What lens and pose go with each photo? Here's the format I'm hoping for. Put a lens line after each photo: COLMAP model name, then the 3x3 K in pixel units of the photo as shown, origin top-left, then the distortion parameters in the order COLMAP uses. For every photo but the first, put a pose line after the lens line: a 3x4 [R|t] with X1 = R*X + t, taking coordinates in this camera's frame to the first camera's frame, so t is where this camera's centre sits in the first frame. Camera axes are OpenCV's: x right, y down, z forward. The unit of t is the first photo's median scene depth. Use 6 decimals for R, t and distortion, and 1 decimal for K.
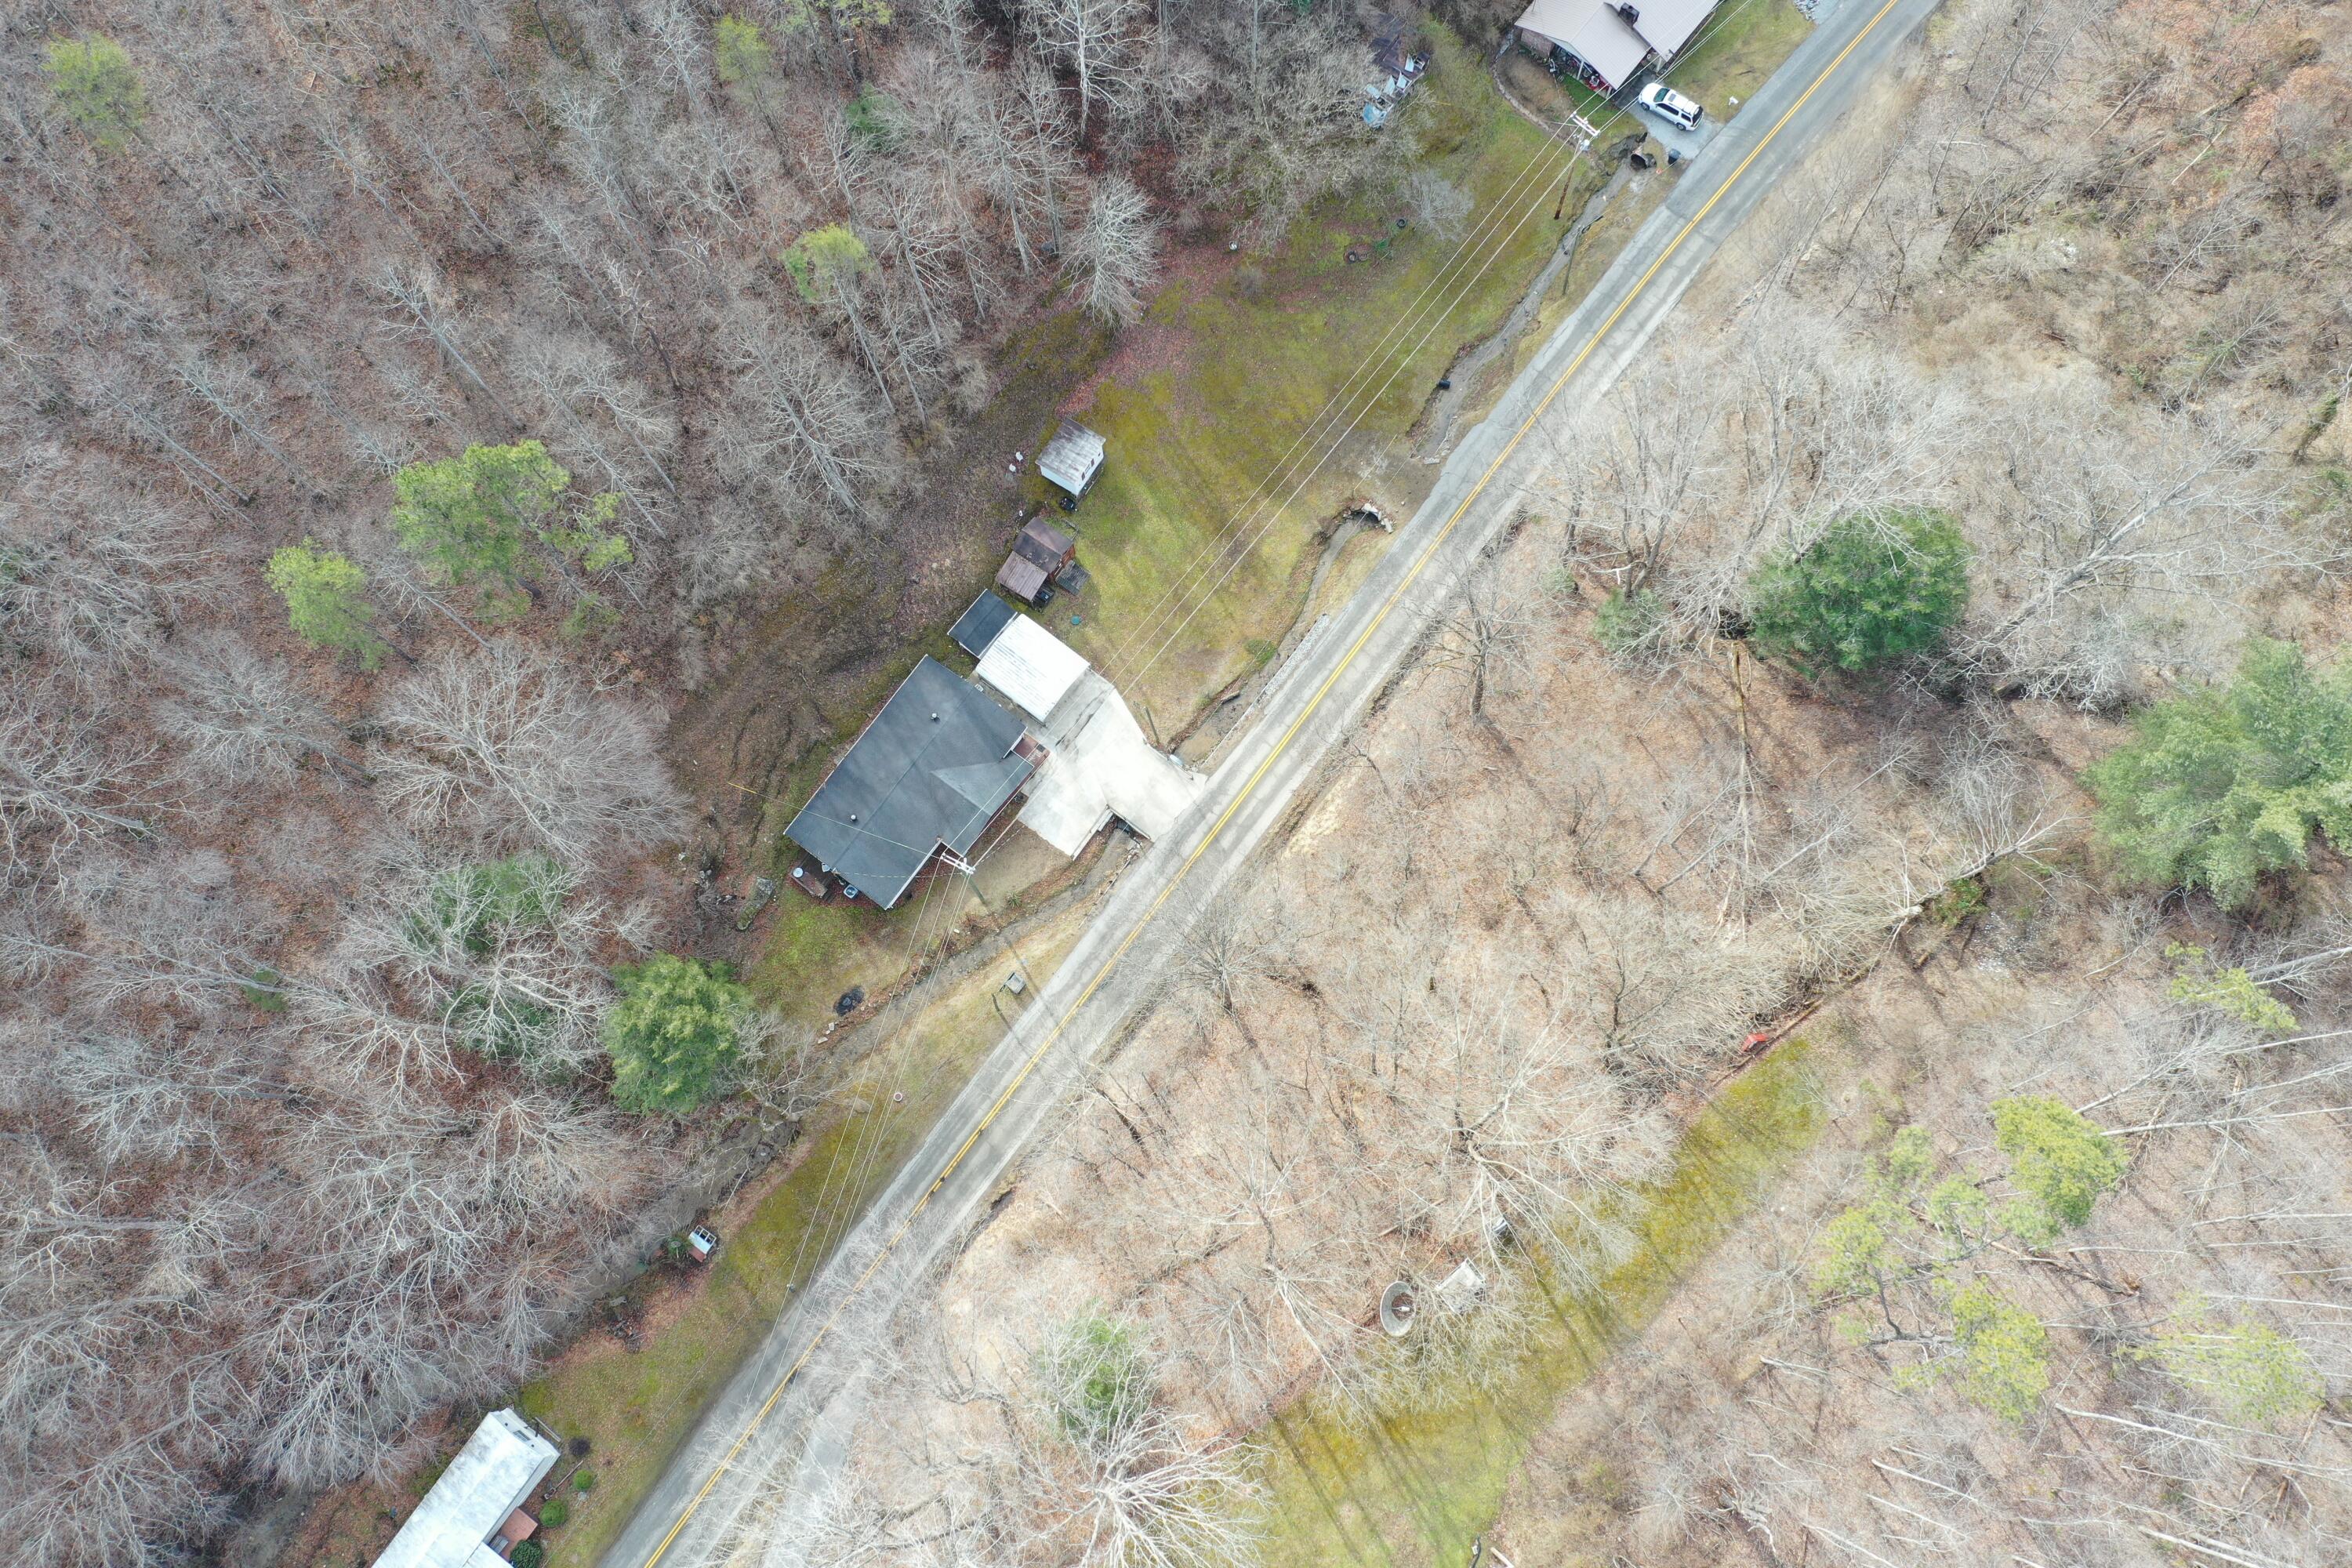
lens RADIAL K [[1858.5, 0, 1176.0], [0, 1858.5, 784.0], [0, 0, 1]] dist [0.002071, 0.002795]
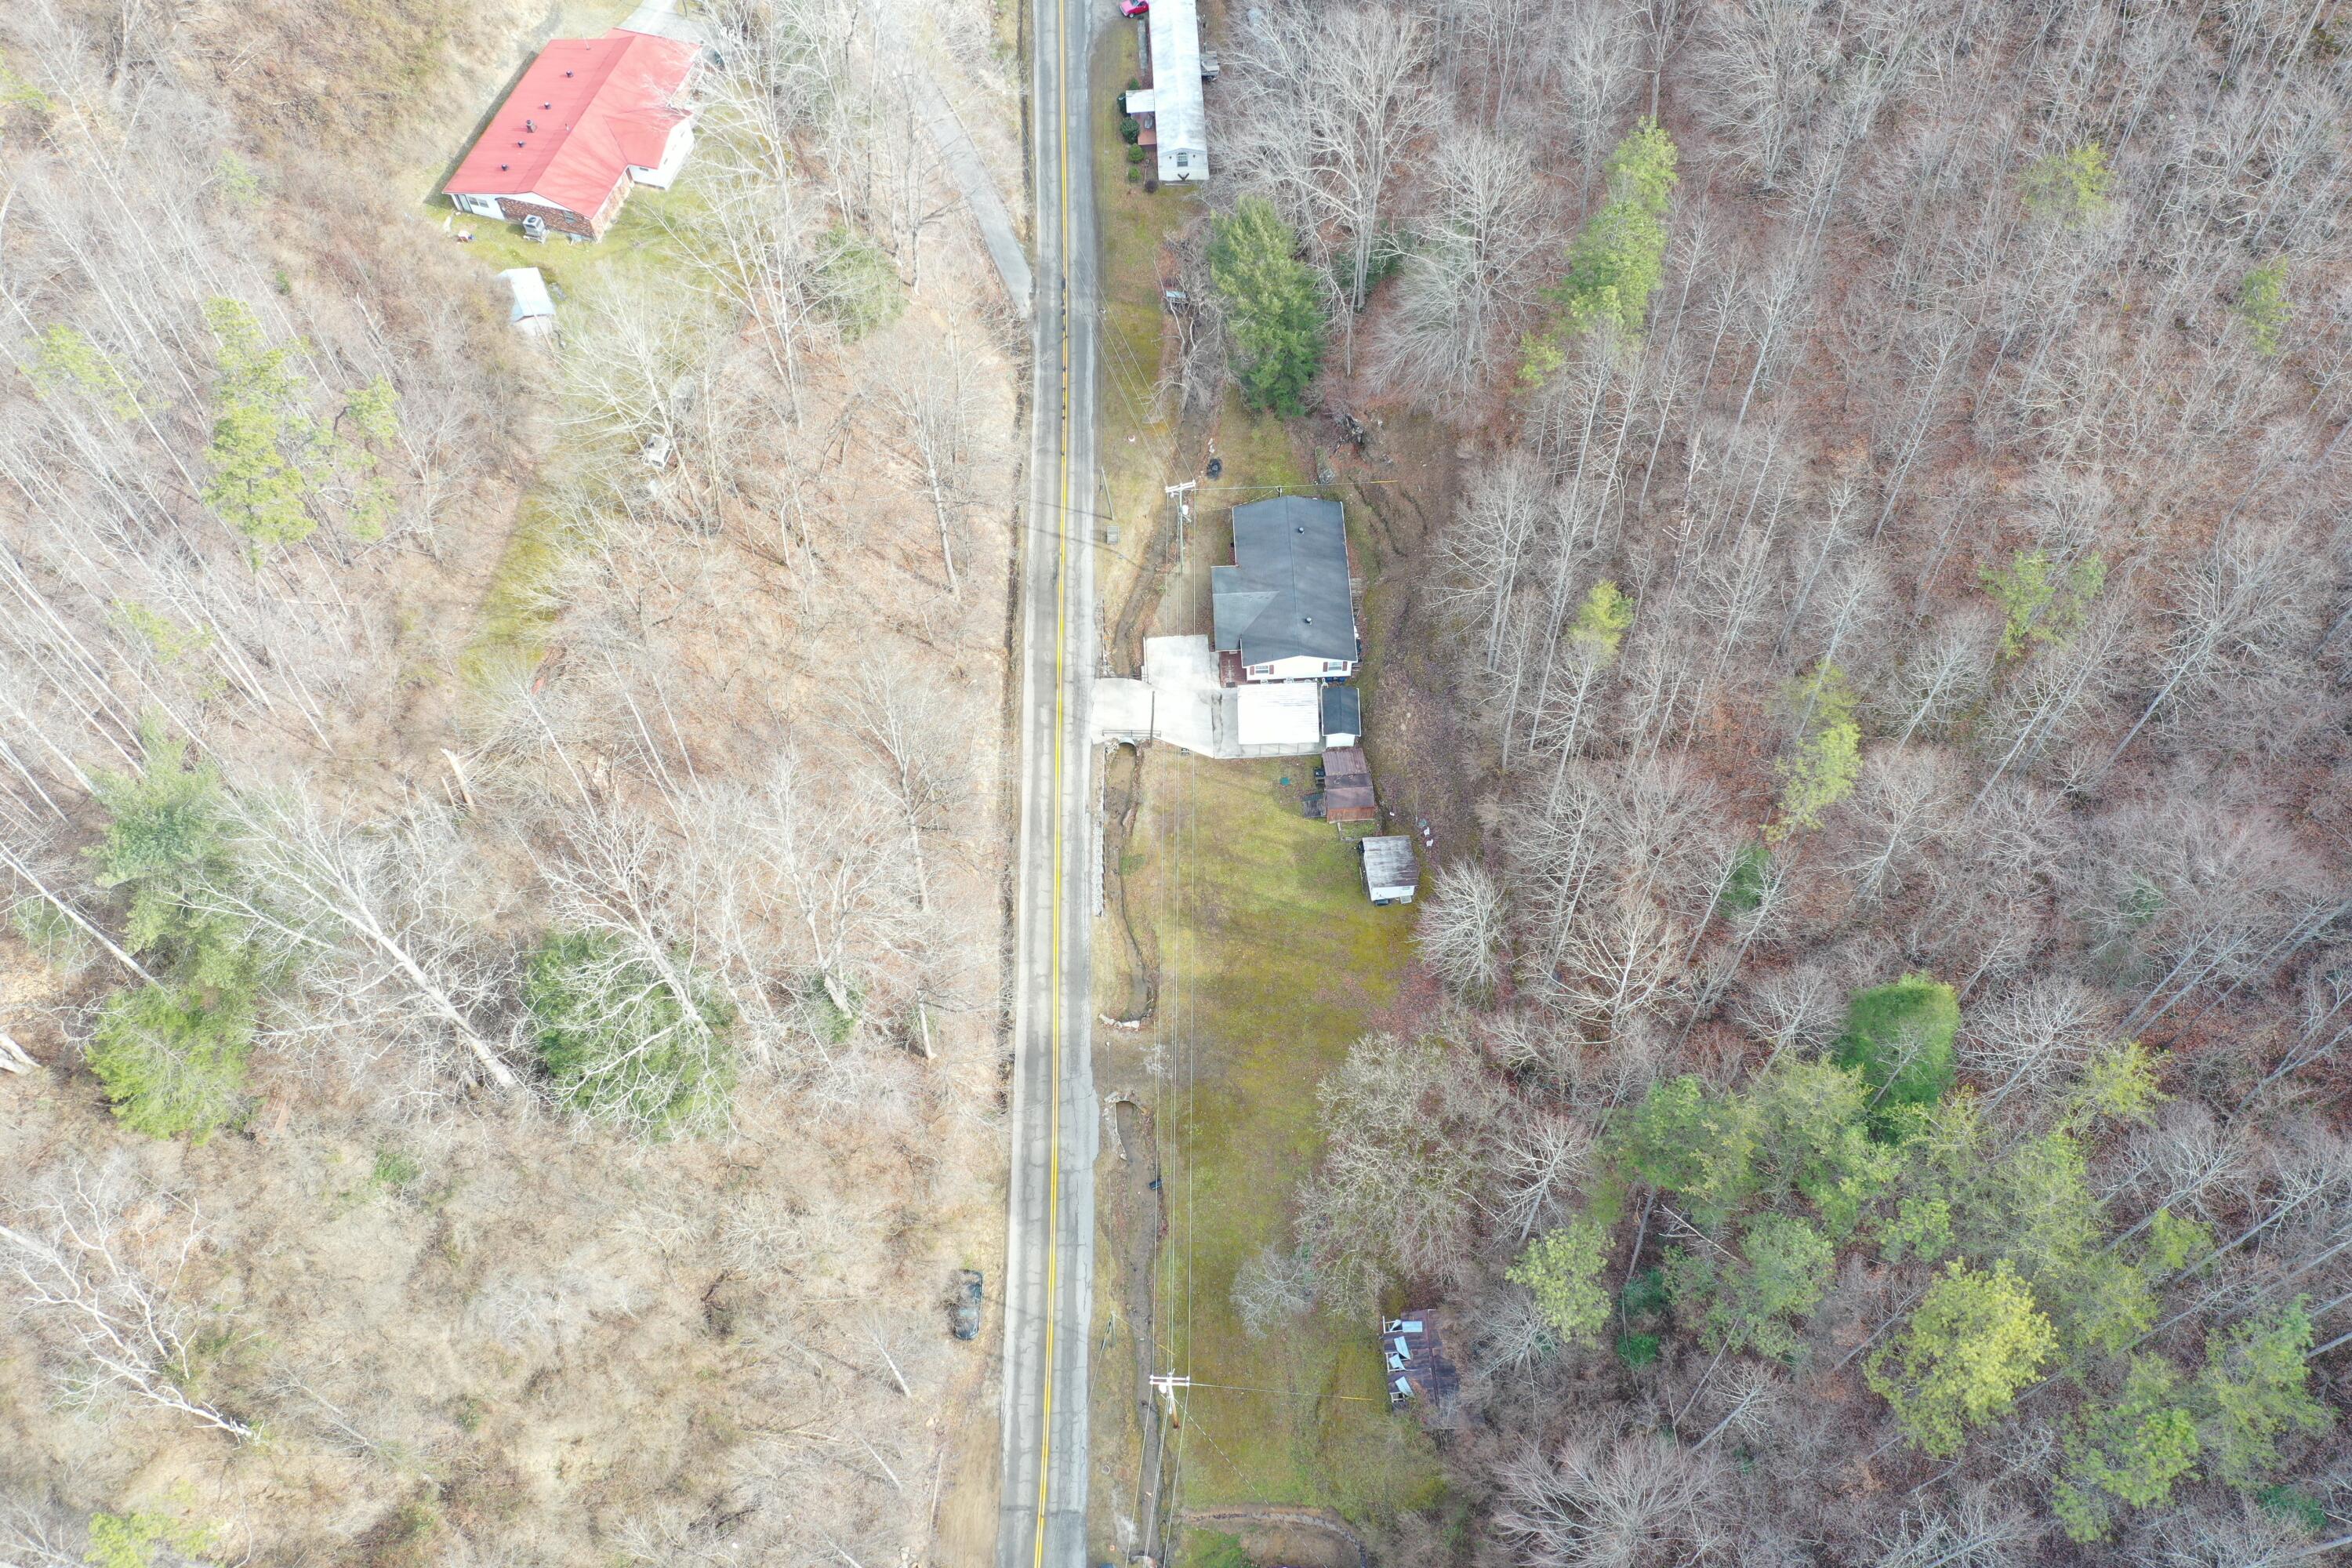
lens RADIAL K [[1858.5, 0, 1176.0], [0, 1858.5, 784.0], [0, 0, 1]] dist [0.002071, 0.002795]
pose [[-0.781324, 0.566163, -0.262663, 0.284328], [-0.589676, -0.531757, 0.607879, -0.722009], [0.204486, 0.629837, 0.749327, 0.192582]]
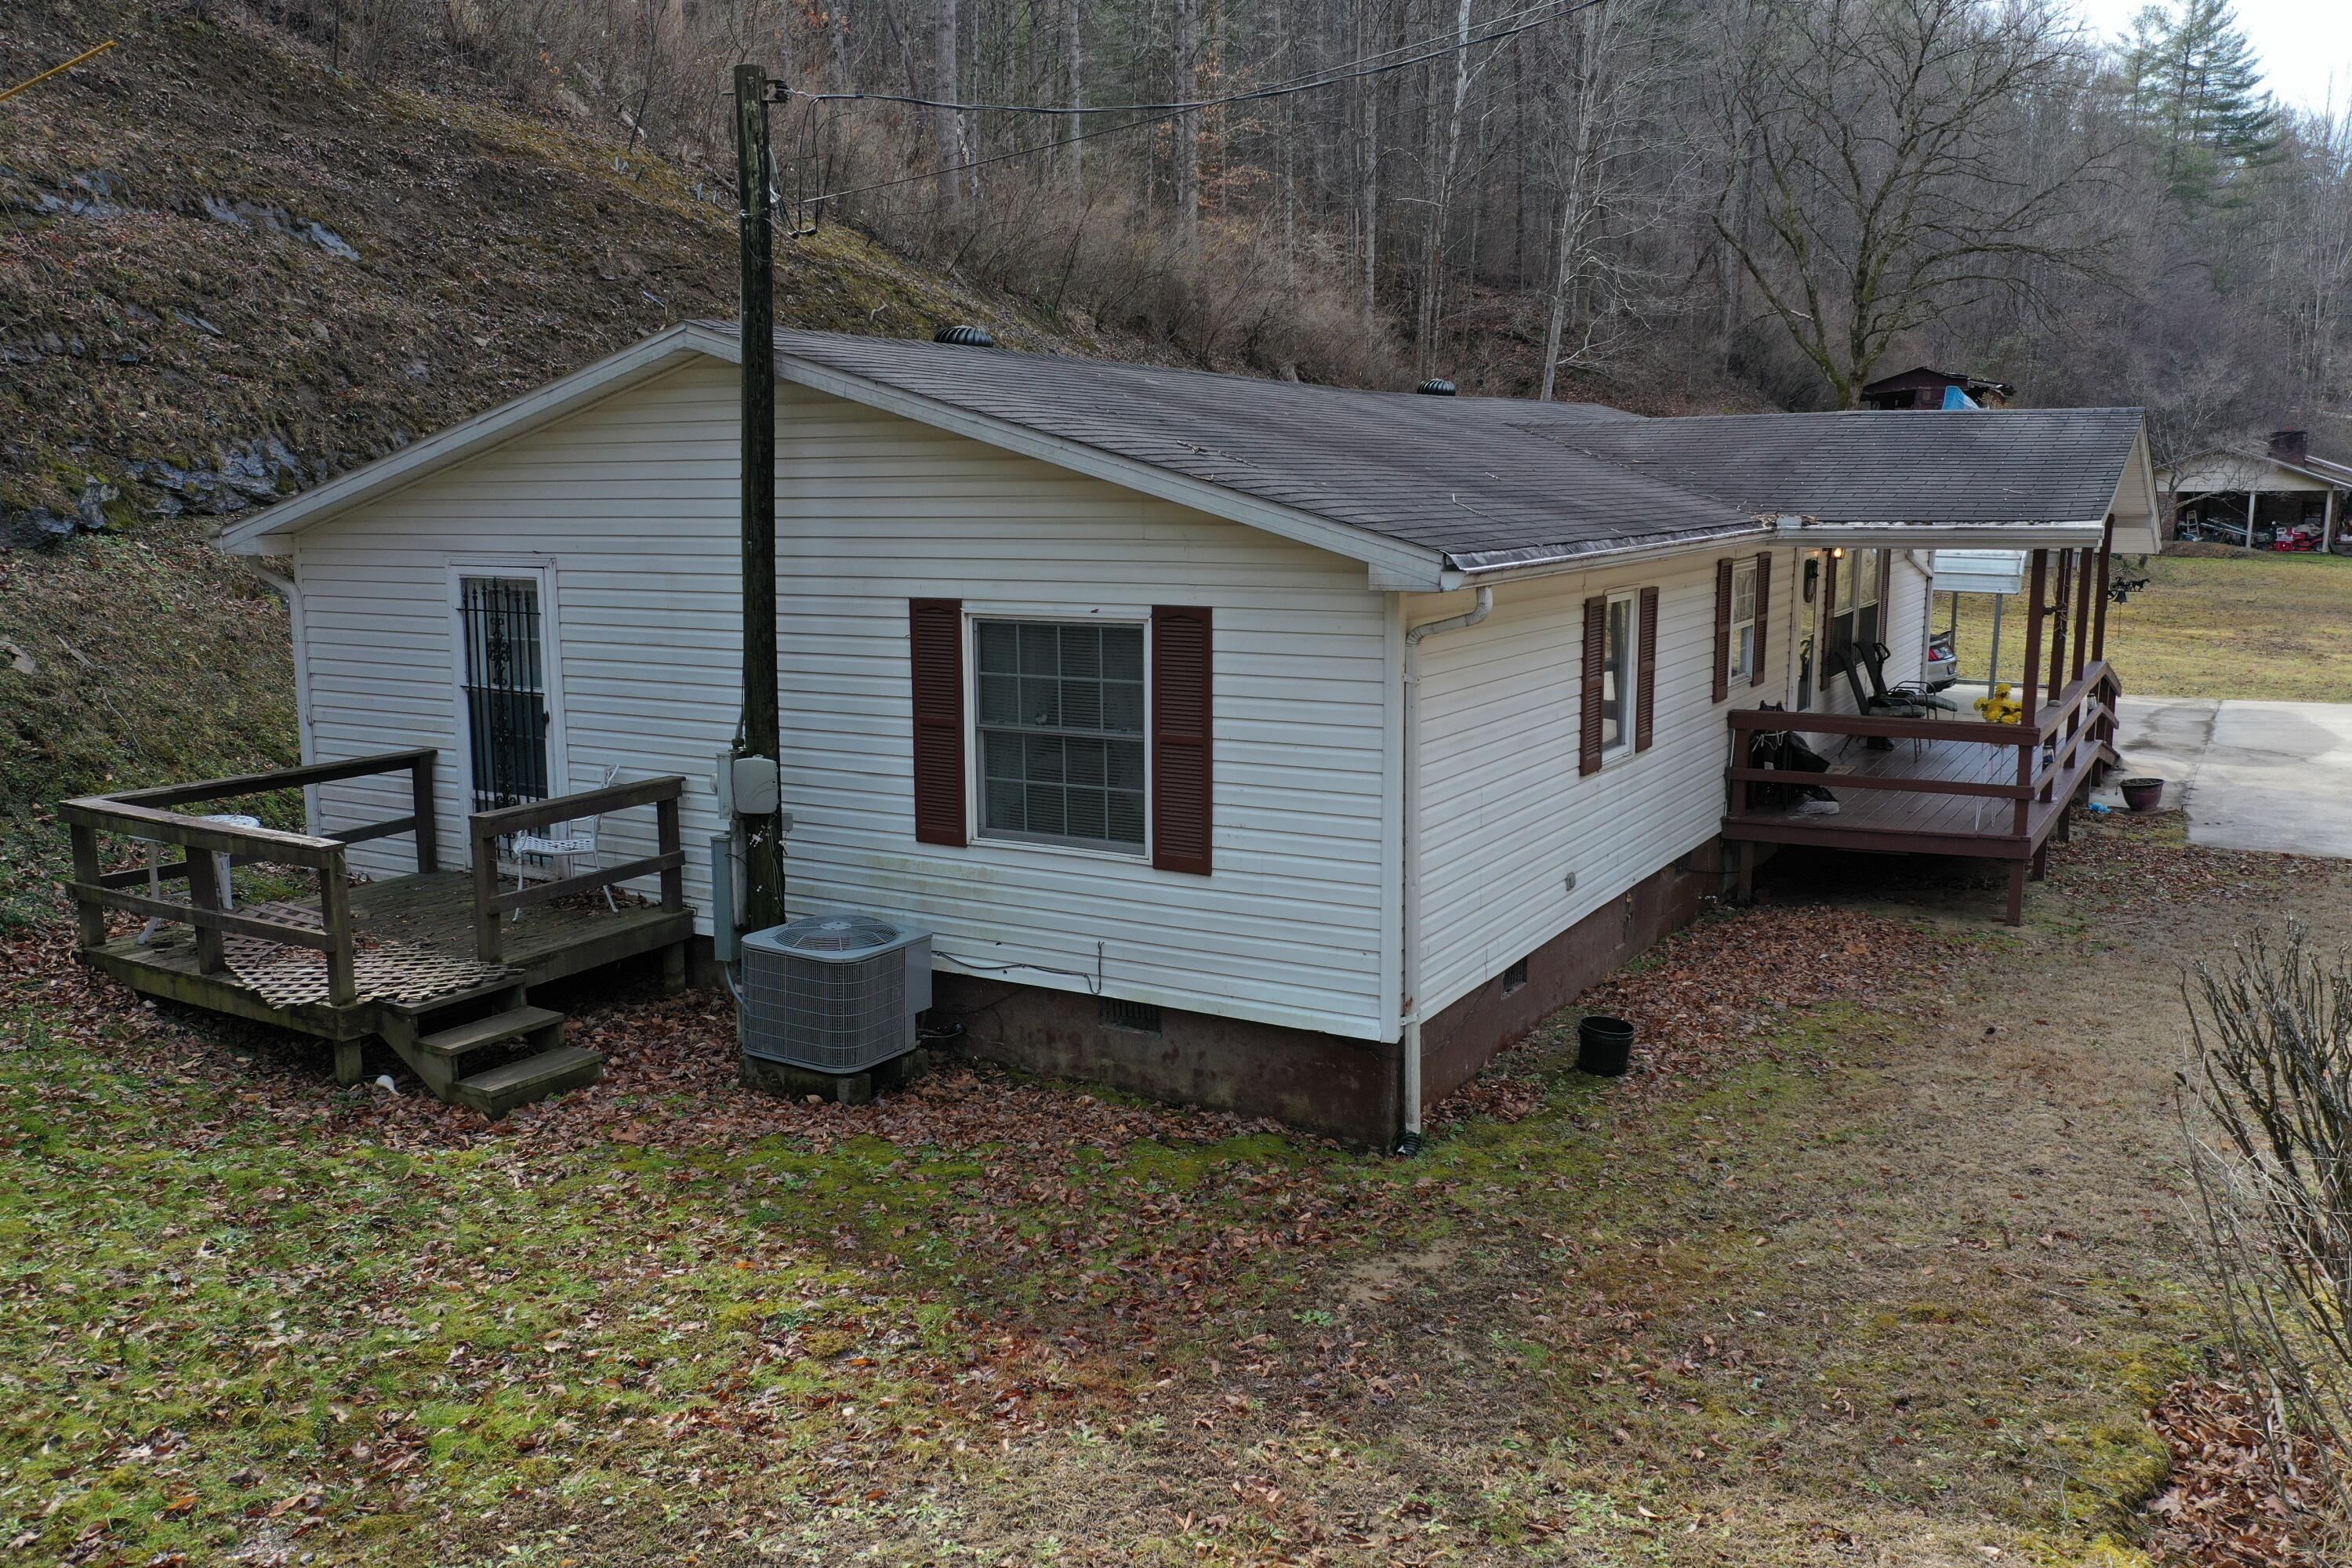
lens RADIAL K [[1858.5, 0, 1176.0], [0, 1858.5, 784.0], [0, 0, 1]] dist [0.002071, 0.002795]
pose [[0.994538, 0.007623, 0.104097, -0.167641], [0.093095, 0.386187, -0.917711, 0.124090], [-0.047197, 0.922389, 0.383368, 0.954879]]
